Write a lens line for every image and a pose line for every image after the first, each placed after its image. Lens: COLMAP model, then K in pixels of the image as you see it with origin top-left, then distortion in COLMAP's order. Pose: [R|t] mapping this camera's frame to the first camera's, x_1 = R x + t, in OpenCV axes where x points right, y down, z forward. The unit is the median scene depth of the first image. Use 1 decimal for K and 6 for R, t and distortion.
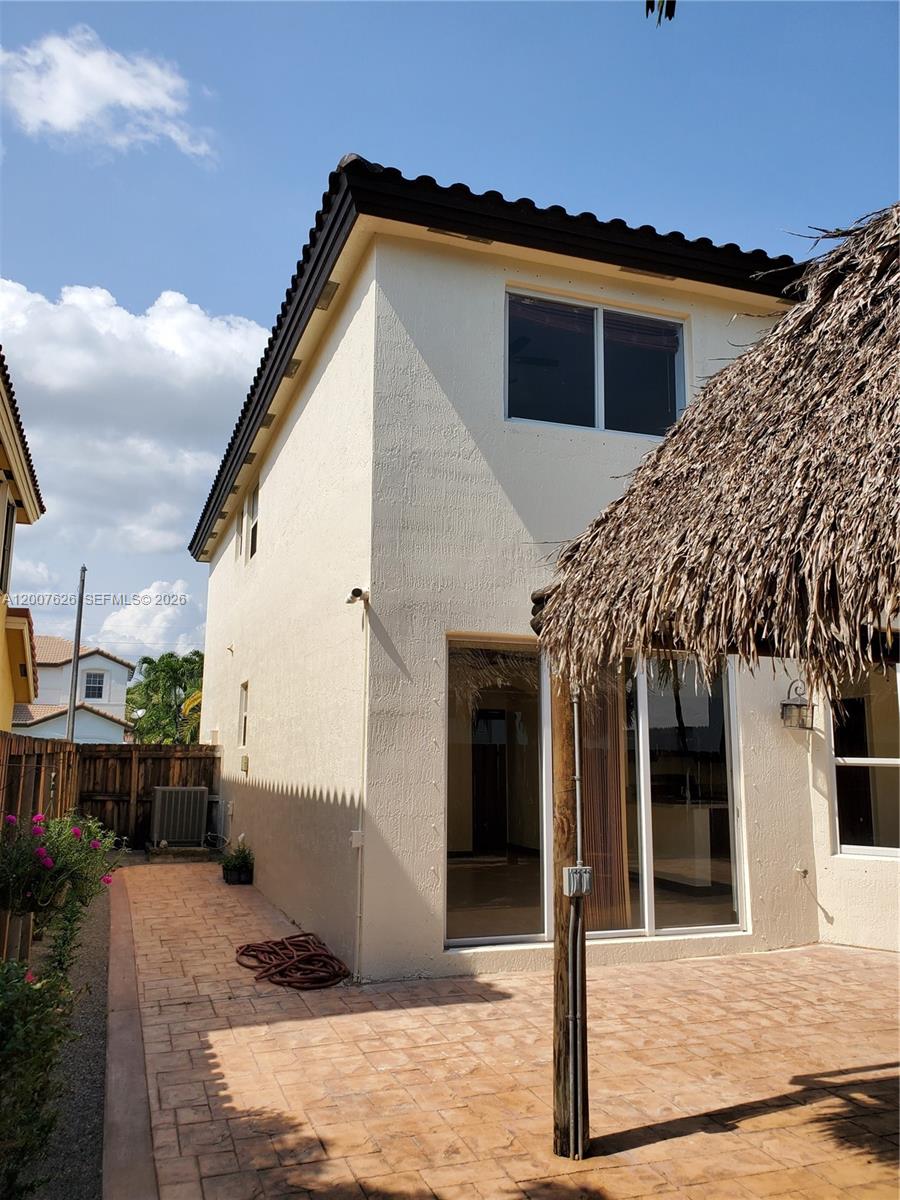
lens RADIAL K [[936.3, 0, 449.5], [0, 936.3, 600.4], [0, 0, 1]] dist [0.018318, -0.015387]
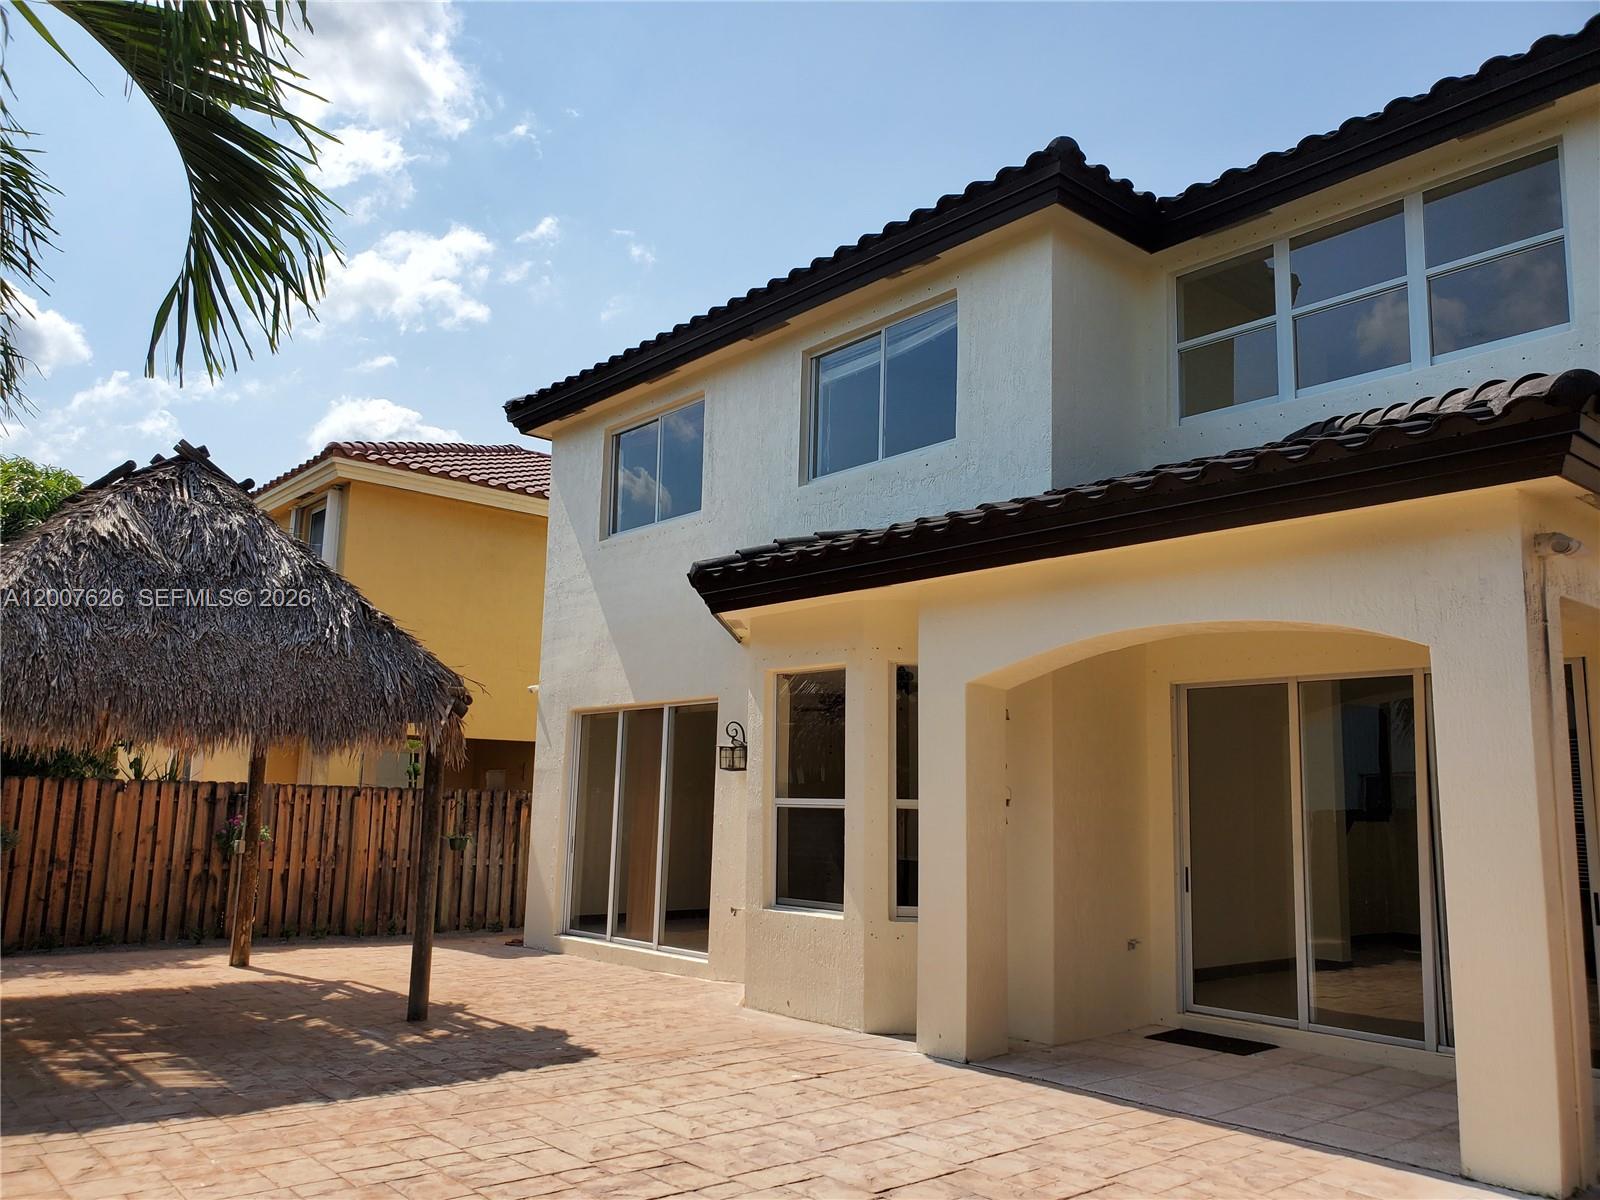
lens RADIAL K [[1248.4, 0, 794.1], [0, 1248.4, 607.3], [0, 0, 1]] dist [0.018318, -0.015387]
pose [[0.363435, -0.156946, -0.918304, 1.762047], [0.141292, 0.983591, -0.112185, 0.132486], [0.920843, -0.088977, 0.379647, 0.594302]]
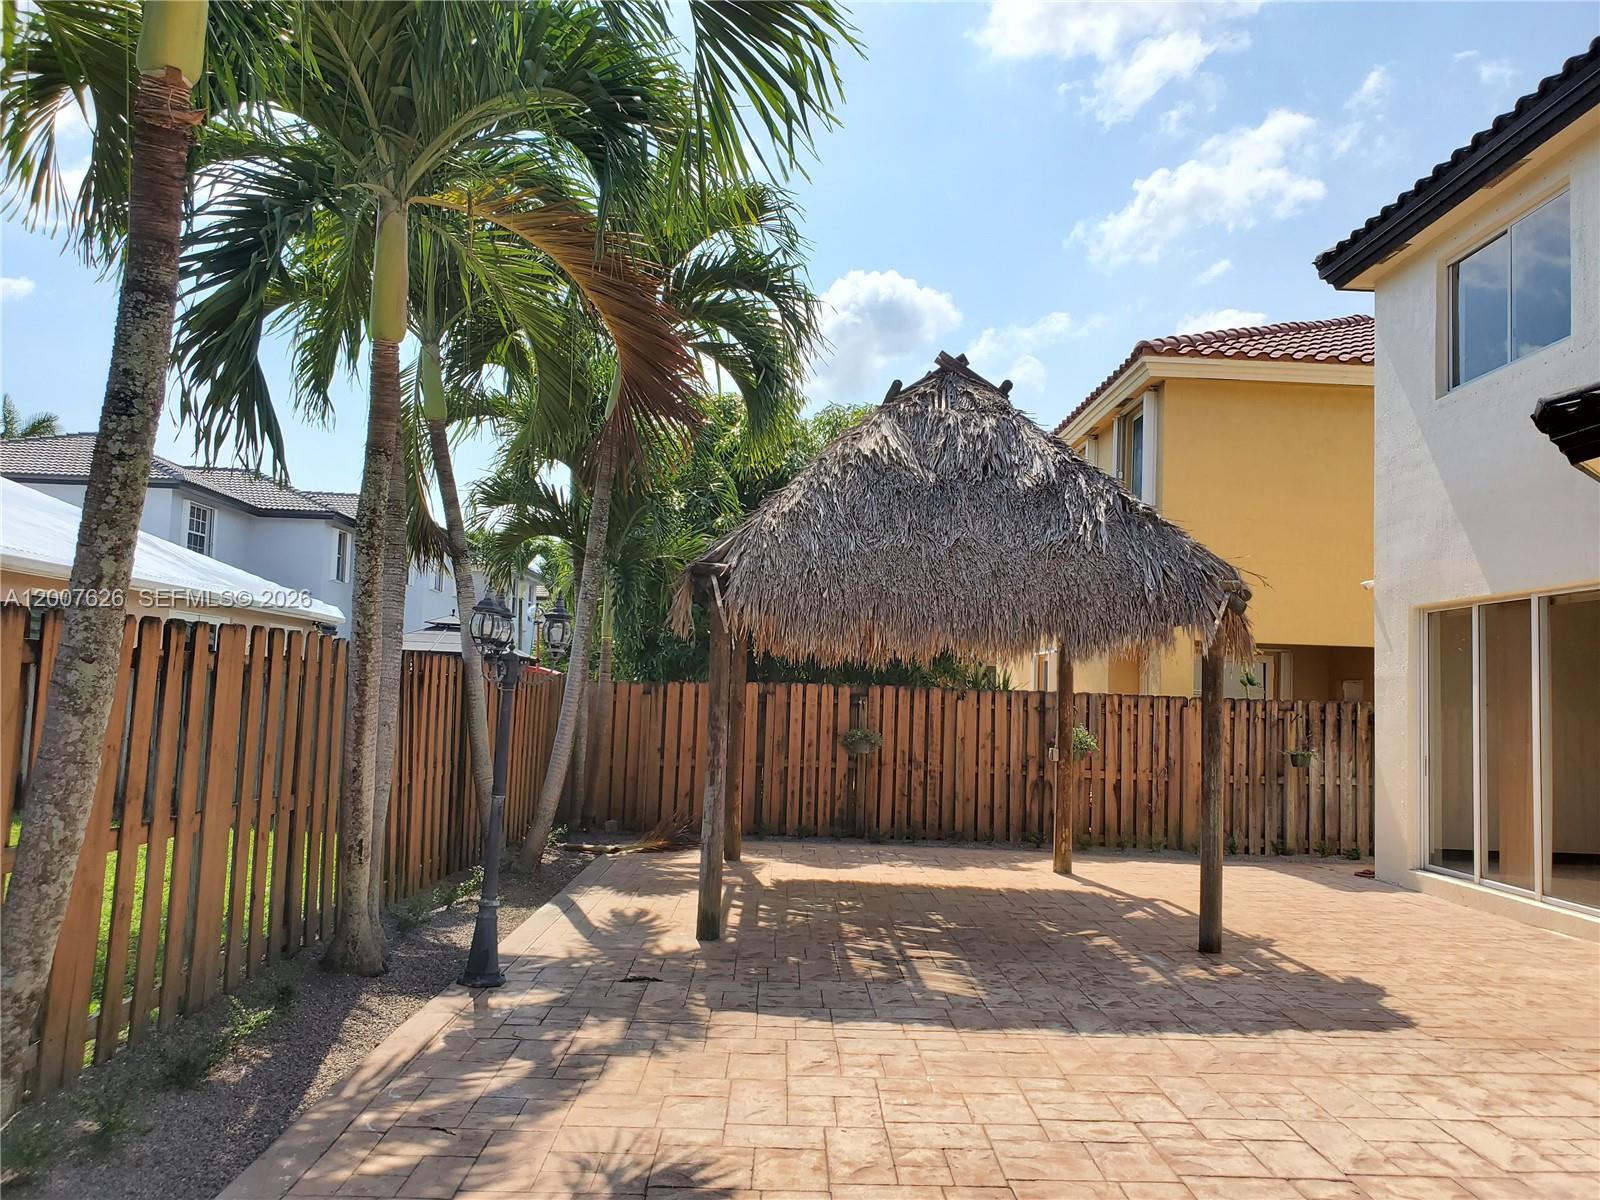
lens RADIAL K [[1248.4, 0, 810.5], [0, 1248.4, 597.5], [0, 0, 1]] dist [0.018318, -0.015387]
pose [[-0.304847, -0.103125, -0.946802, 1.627561], [0.125137, 0.981165, -0.147159, 0.151589], [0.944145, -0.163341, -0.286200, 0.711983]]
